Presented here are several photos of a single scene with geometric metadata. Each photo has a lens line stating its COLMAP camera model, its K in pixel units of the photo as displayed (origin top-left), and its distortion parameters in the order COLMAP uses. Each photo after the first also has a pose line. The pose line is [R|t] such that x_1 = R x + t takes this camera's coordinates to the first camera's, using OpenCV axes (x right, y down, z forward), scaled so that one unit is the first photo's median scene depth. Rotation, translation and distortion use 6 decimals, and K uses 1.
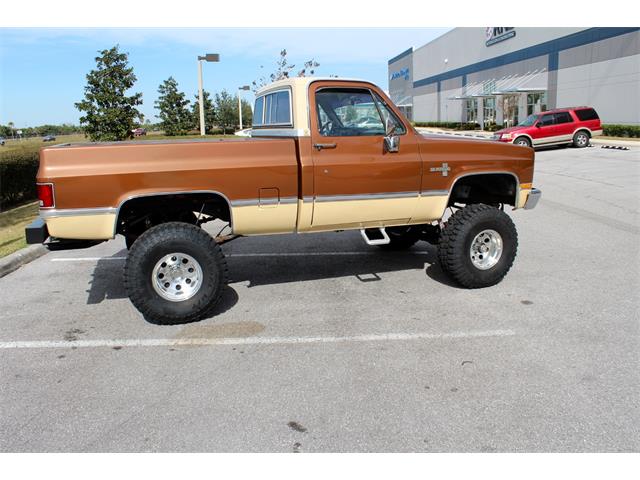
lens RADIAL K [[525.6, 0, 316.3], [0, 525.6, 241.4], [0, 0, 1]] dist [-0.155737, 0.129019]
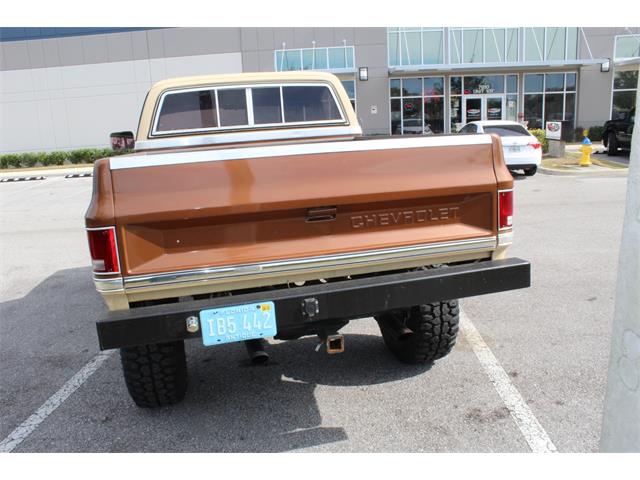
lens RADIAL K [[525.6, 0, 309.8], [0, 525.6, 237.9], [0, 0, 1]] dist [-0.155737, 0.129019]
pose [[0.100739, -0.184837, 0.977592, -0.951244], [0.267579, 0.951421, 0.152315, -0.173781], [-0.958255, 0.246239, 0.145304, 0.912832]]
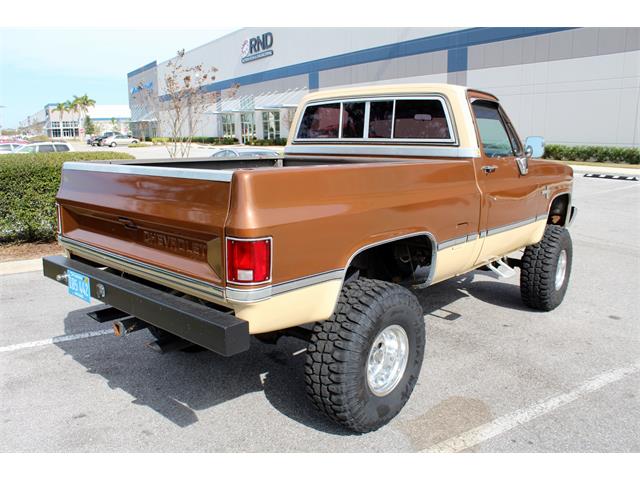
lens RADIAL K [[525.6, 0, 318.7], [0, 525.6, 239.5], [0, 0, 1]] dist [-0.155737, 0.129019]
pose [[0.875660, -0.073700, 0.477271, -0.581612], [0.088606, 0.996028, -0.008761, -0.080431], [-0.474730, 0.049960, 0.878713, 0.379339]]
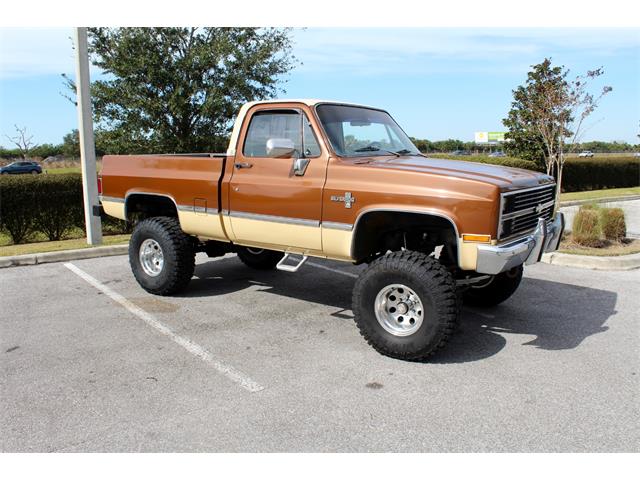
lens RADIAL K [[562.7, 0, 317.4], [0, 562.7, 240.5], [0, 0, 1]] dist [-0.092115, 0.016044]
pose [[0.577448, 0.154659, -0.801645, 0.970455], [-0.192409, 0.980016, 0.050473, -0.110471], [0.793431, 0.125098, 0.595666, 0.424020]]
